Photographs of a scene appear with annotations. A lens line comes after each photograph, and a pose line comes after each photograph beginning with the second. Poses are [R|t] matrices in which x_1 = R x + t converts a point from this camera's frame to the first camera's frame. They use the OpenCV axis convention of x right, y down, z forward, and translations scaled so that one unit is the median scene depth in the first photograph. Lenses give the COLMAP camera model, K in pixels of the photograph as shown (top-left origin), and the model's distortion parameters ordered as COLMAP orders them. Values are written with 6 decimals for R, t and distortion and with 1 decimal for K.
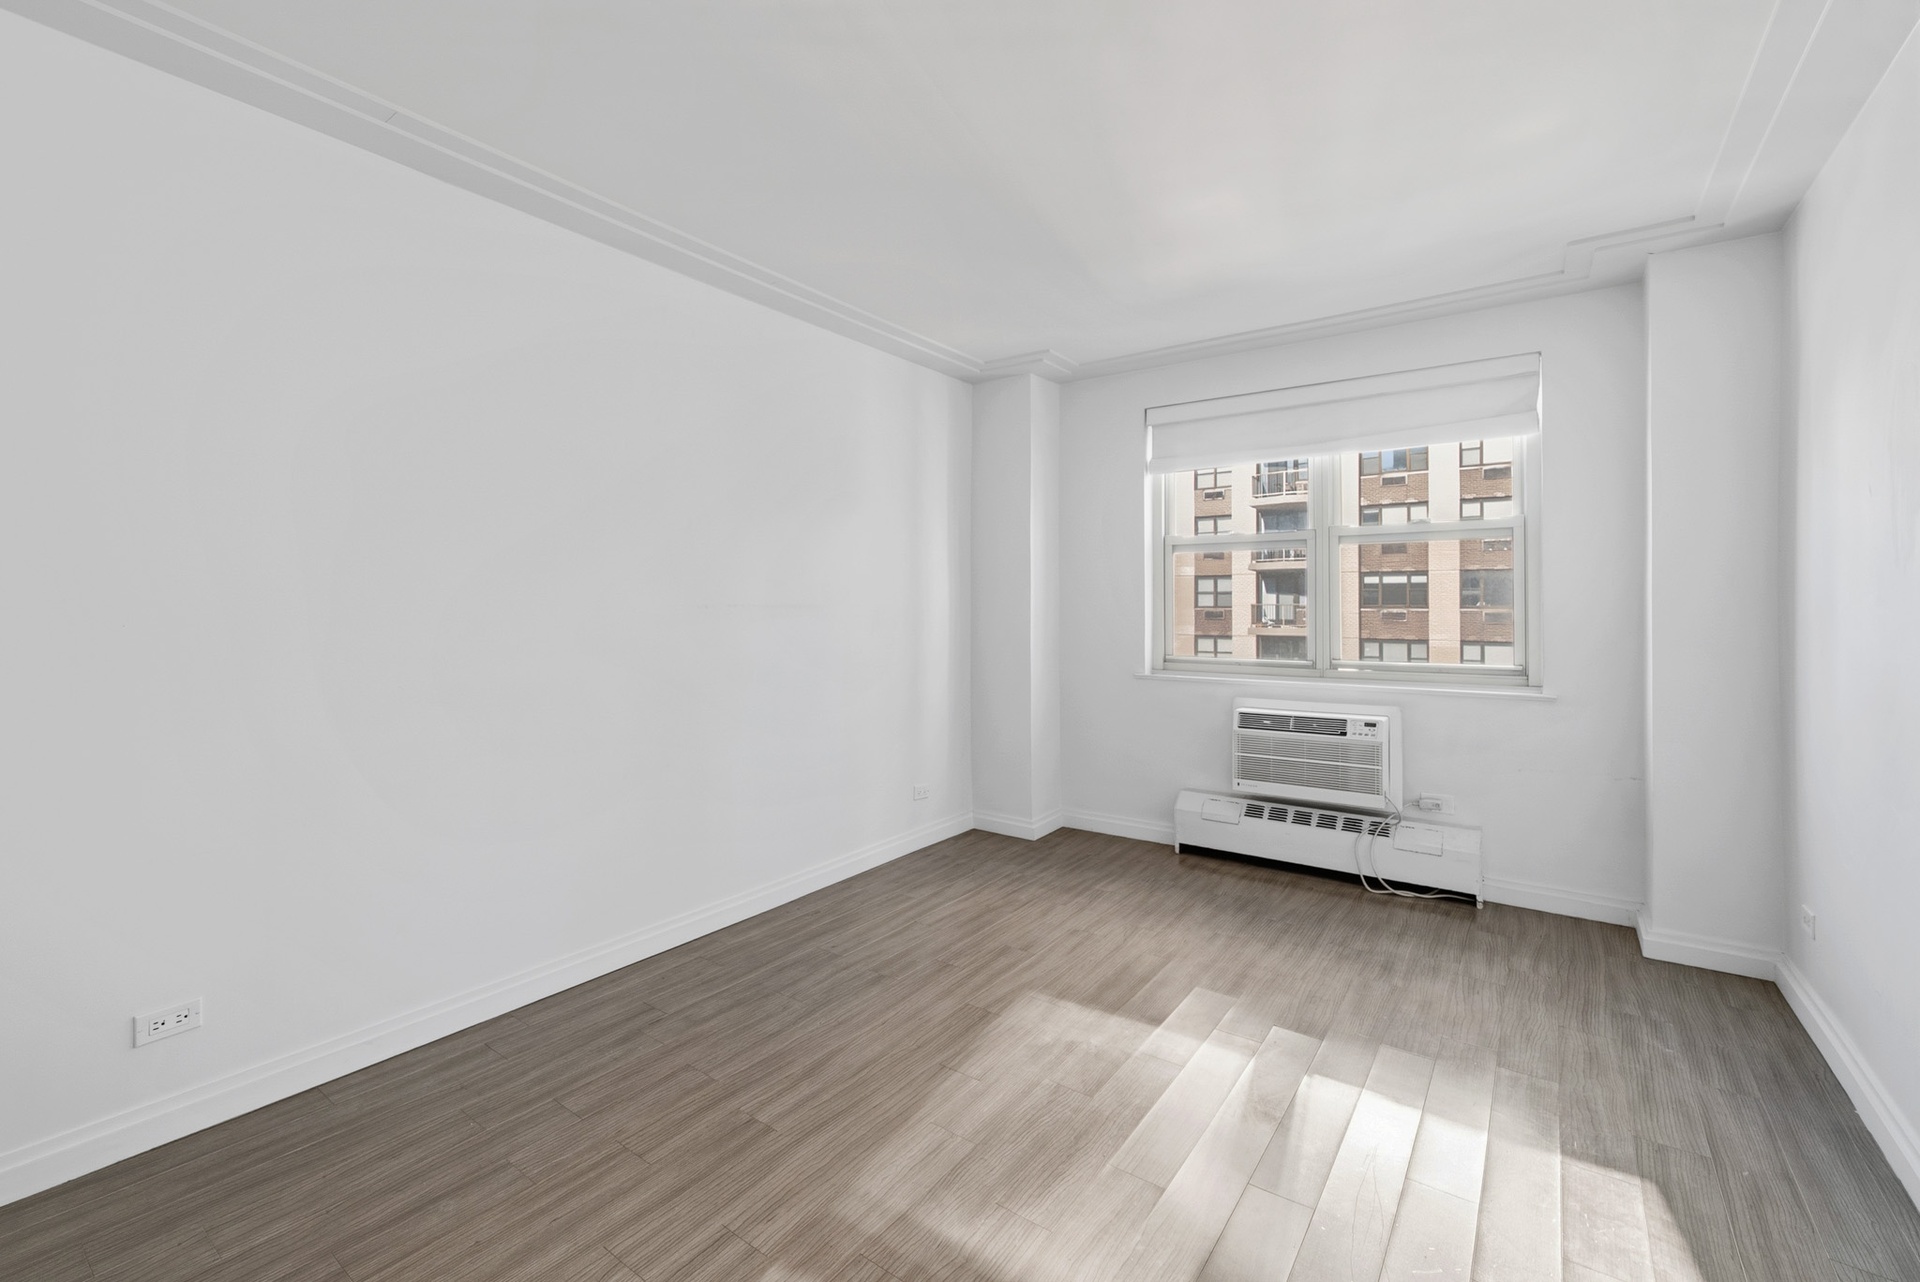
lens RADIAL K [[815.7, 0, 937.8], [0, 815.7, 606.2], [0, 0, 1]] dist [0.008316, -0.000521]
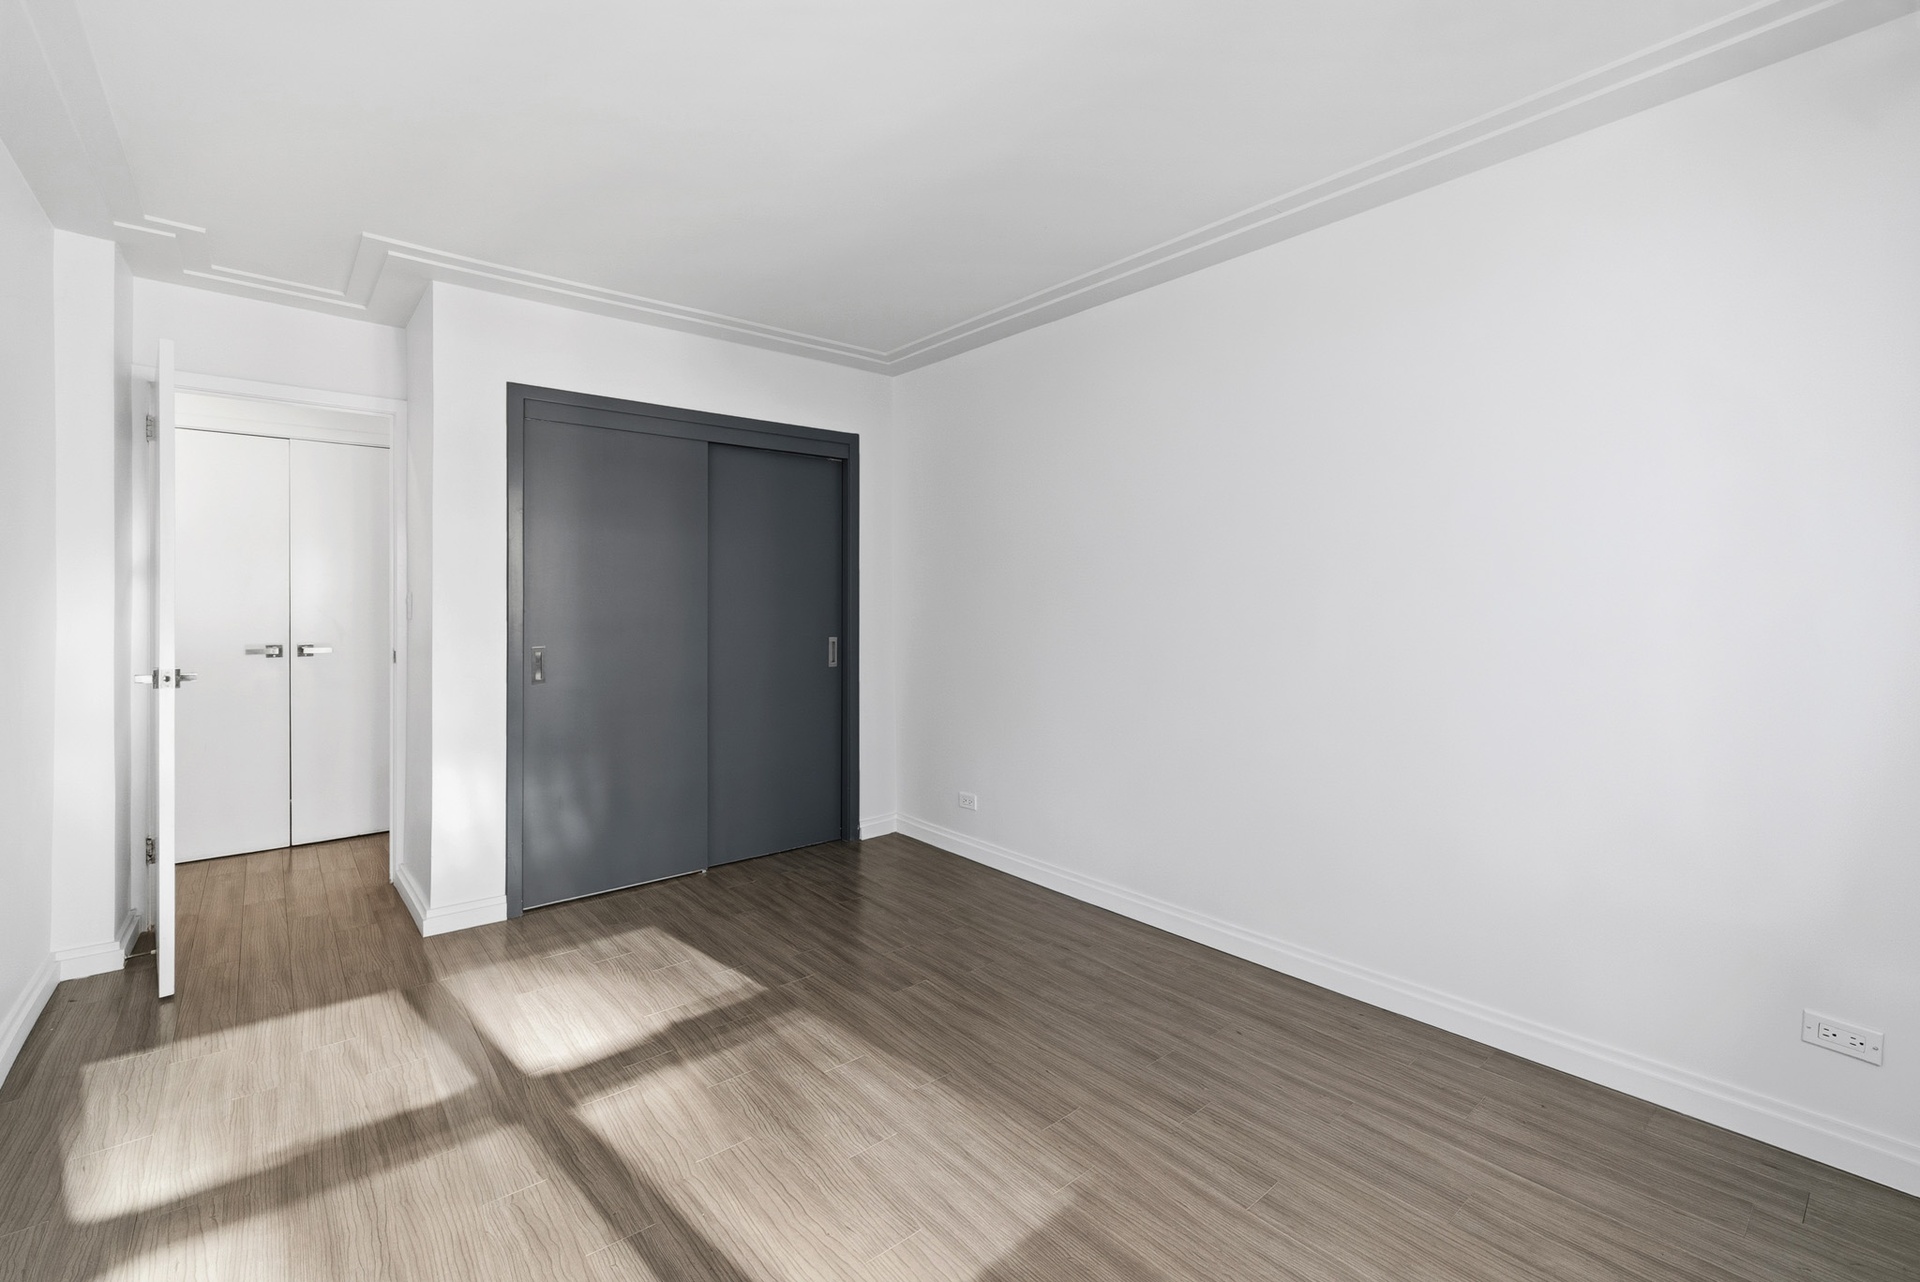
lens RADIAL K [[815.7, 0, 972.3], [0, 815.7, 623.9], [0, 0, 1]] dist [0.008316, -0.000521]
pose [[-0.207670, 0.025719, -0.977861, 0.754763], [0.003737, 0.999668, 0.025499, -0.010955], [0.978192, 0.001641, -0.207698, 0.964412]]
